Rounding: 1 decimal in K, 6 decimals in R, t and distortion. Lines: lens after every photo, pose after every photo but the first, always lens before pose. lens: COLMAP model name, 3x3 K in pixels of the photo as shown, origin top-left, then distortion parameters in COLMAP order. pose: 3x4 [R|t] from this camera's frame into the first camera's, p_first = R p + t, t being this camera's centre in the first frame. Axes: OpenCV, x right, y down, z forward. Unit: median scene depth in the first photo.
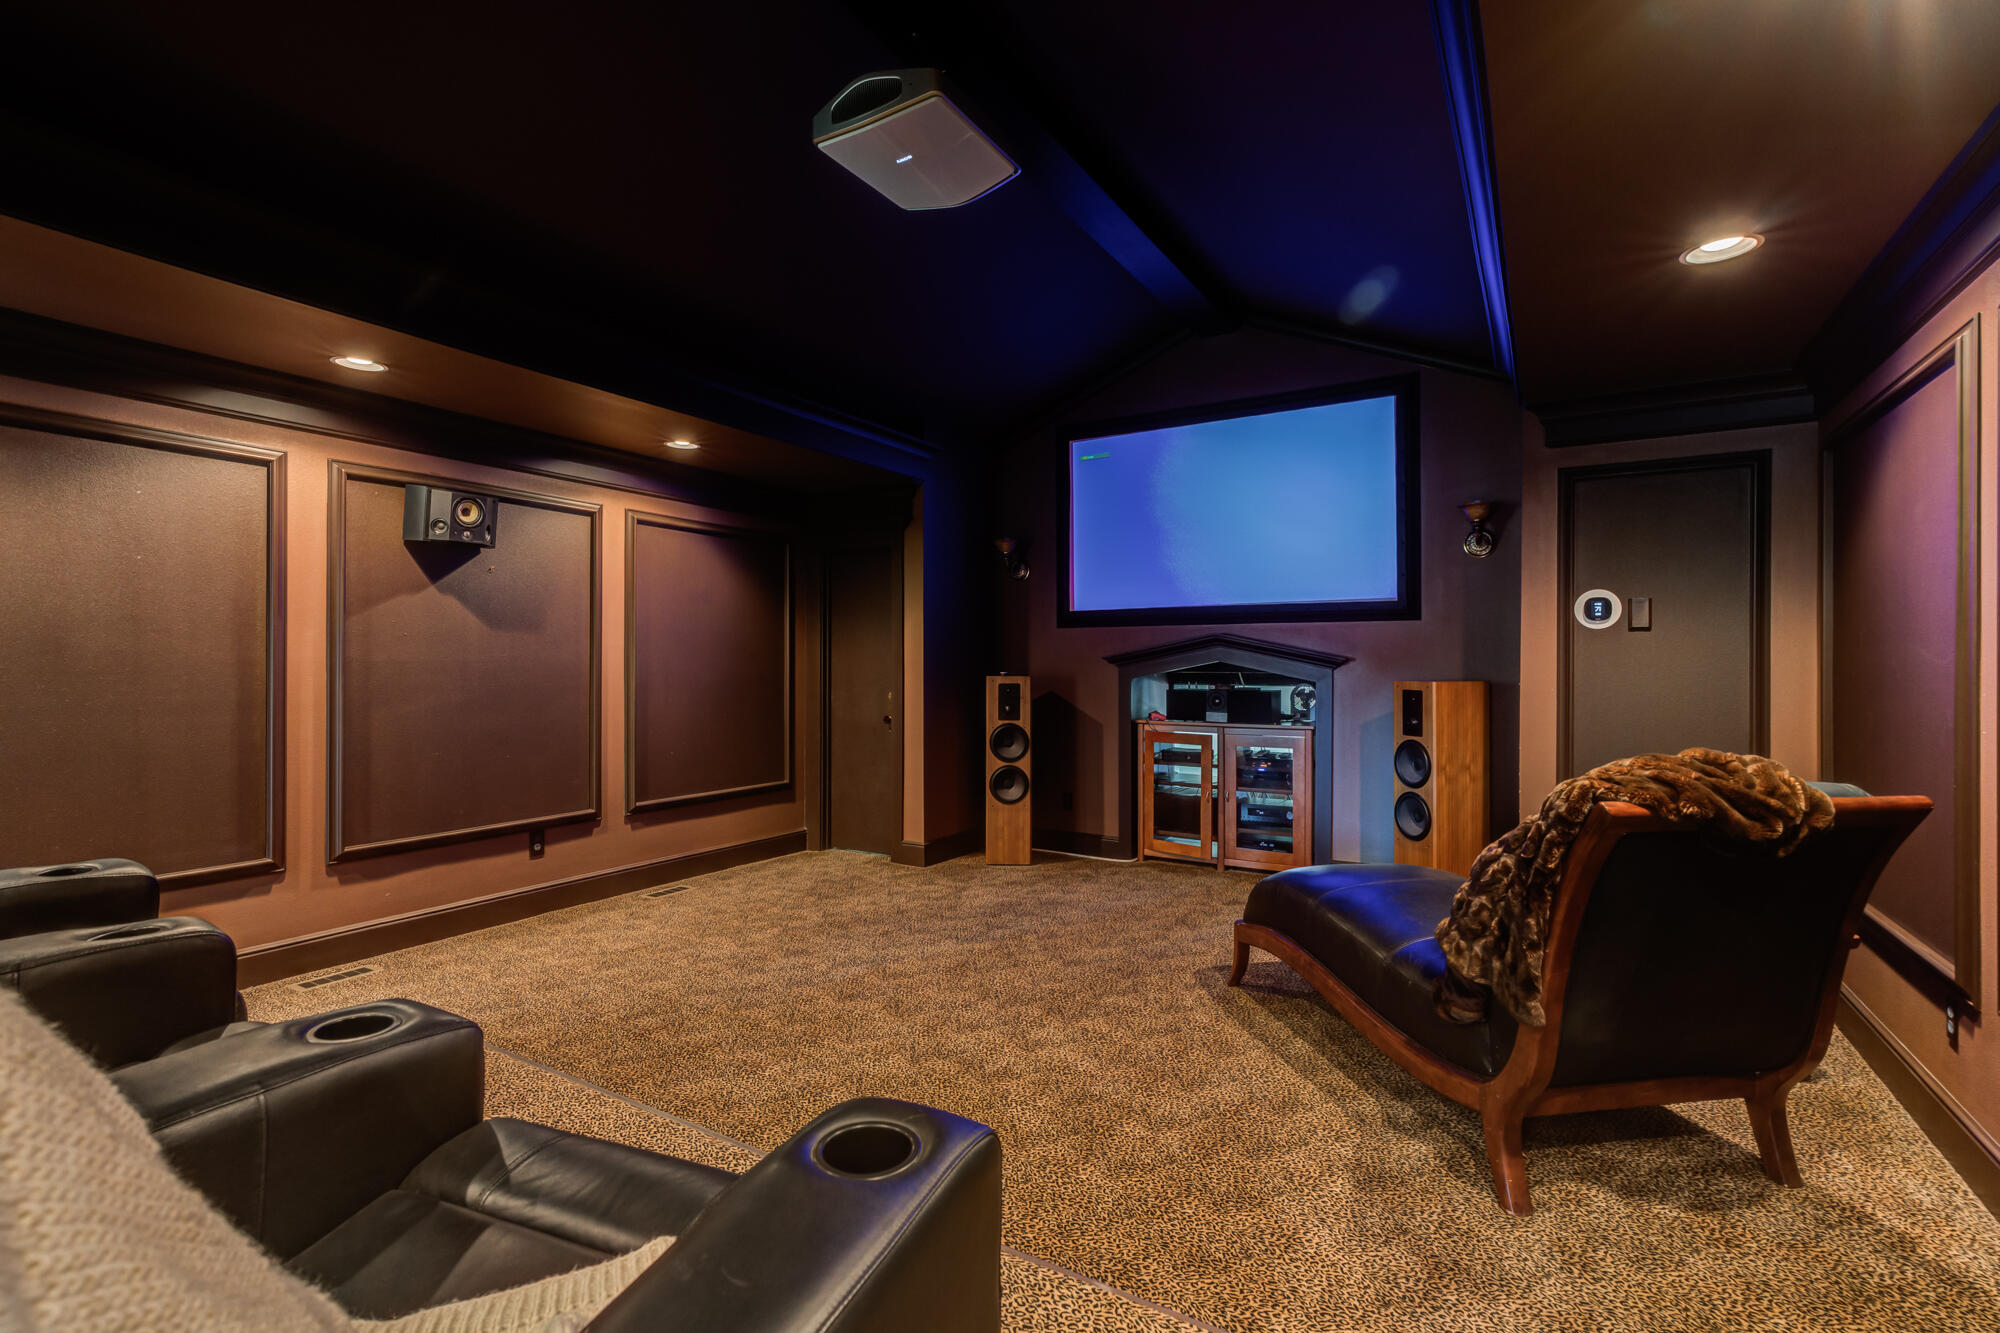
lens RADIAL K [[905.3, 0, 1000.0], [0, 905.3, 666.5], [0, 0, 1]] dist [-0.001733, 0.023684]
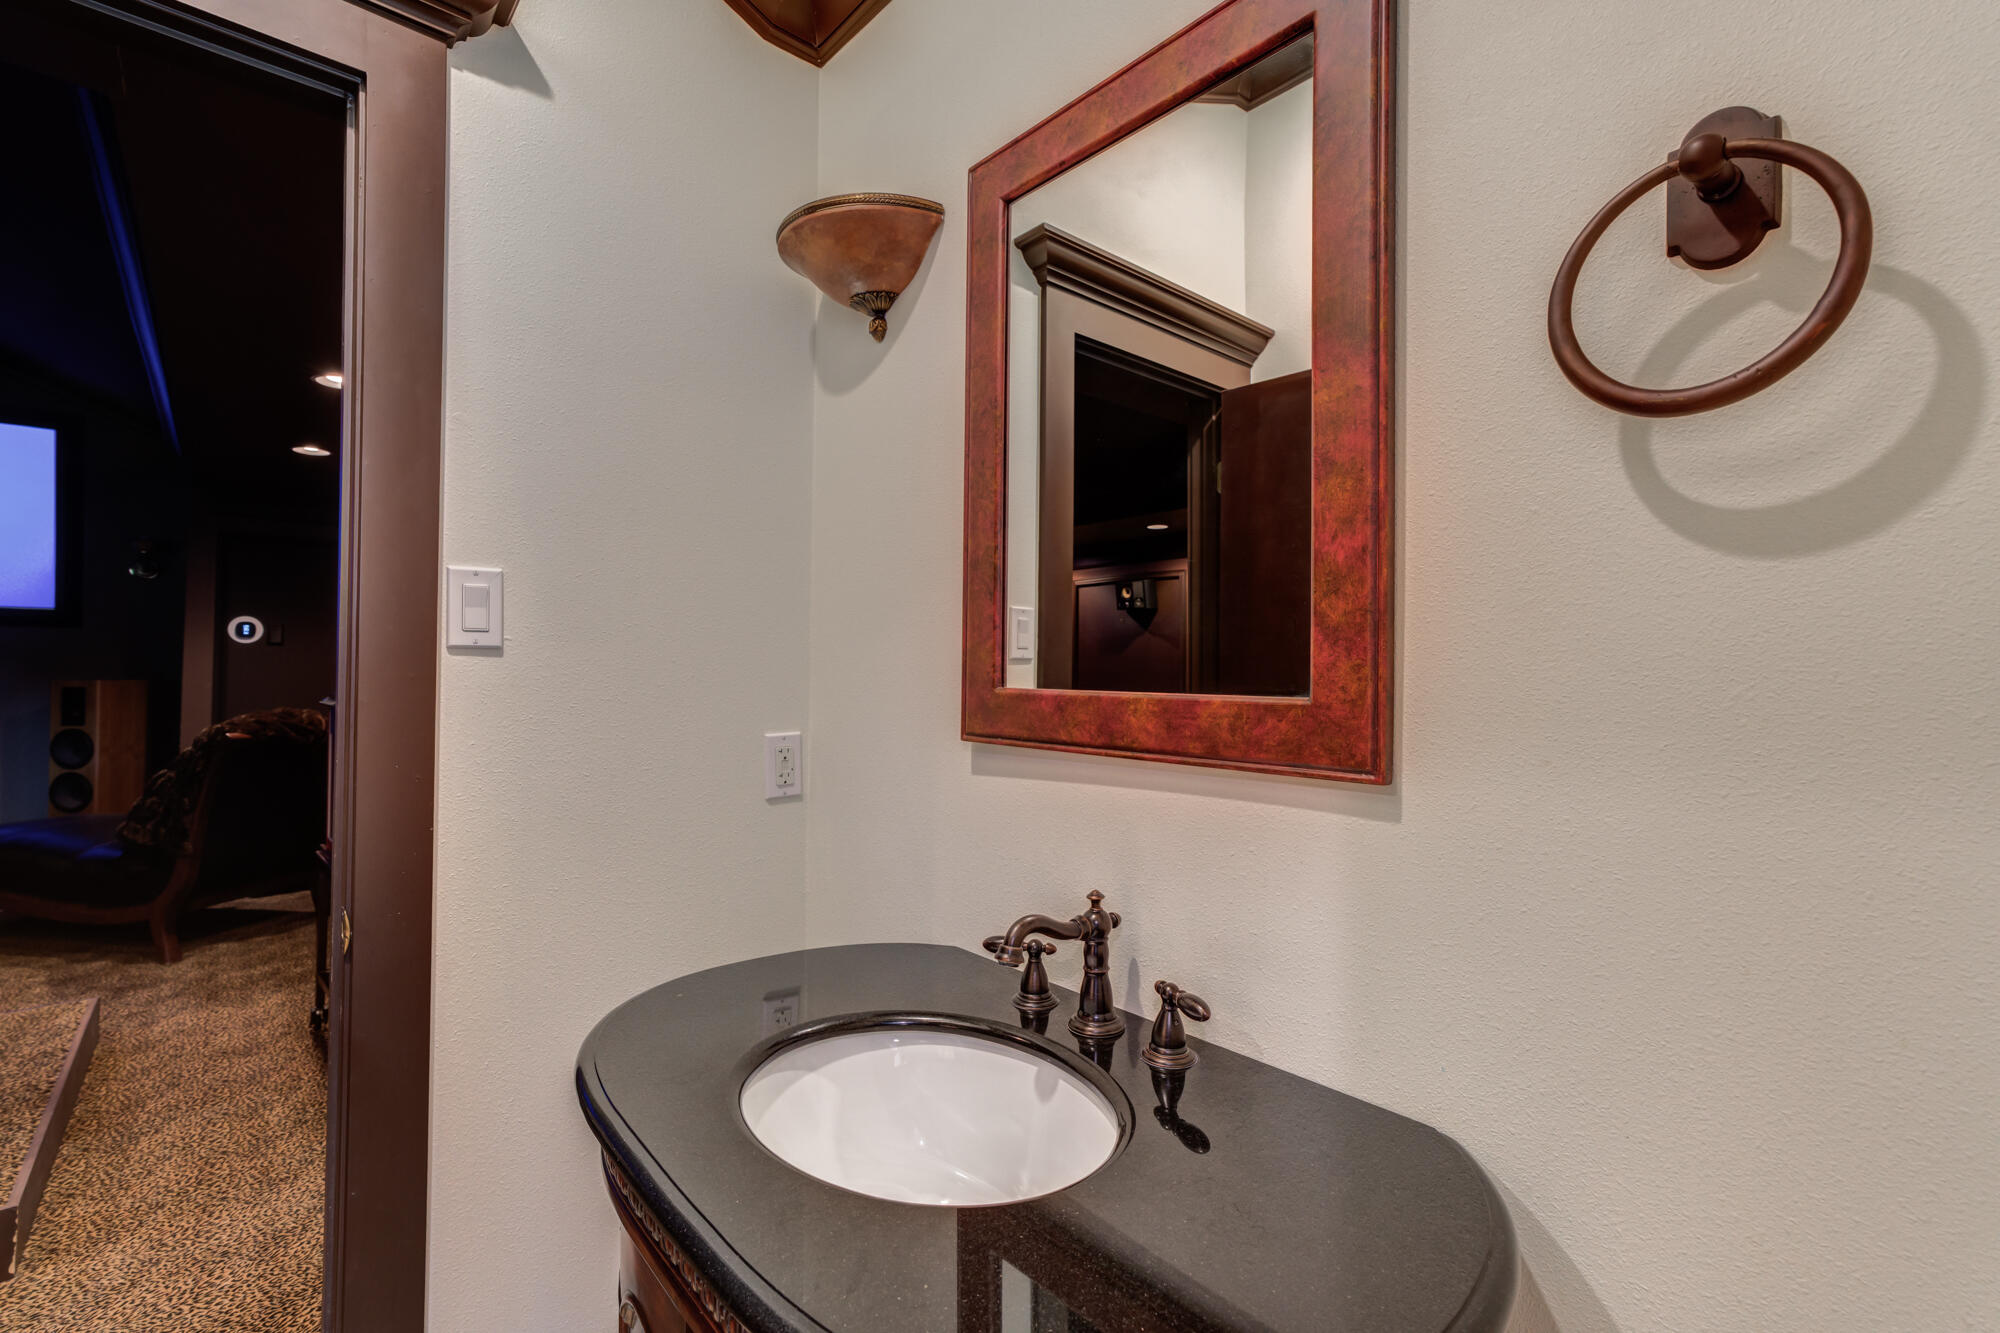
lens RADIAL K [[905.3, 0, 1000.0], [0, 905.3, 666.5], [0, 0, 1]] dist [-0.001733, 0.023684]
pose [[0.321243, 0.004275, 0.946987, -0.383397], [-0.004334, 0.999986, -0.003044, -0.003606], [-0.946987, -0.003126, 0.321257, -0.684724]]
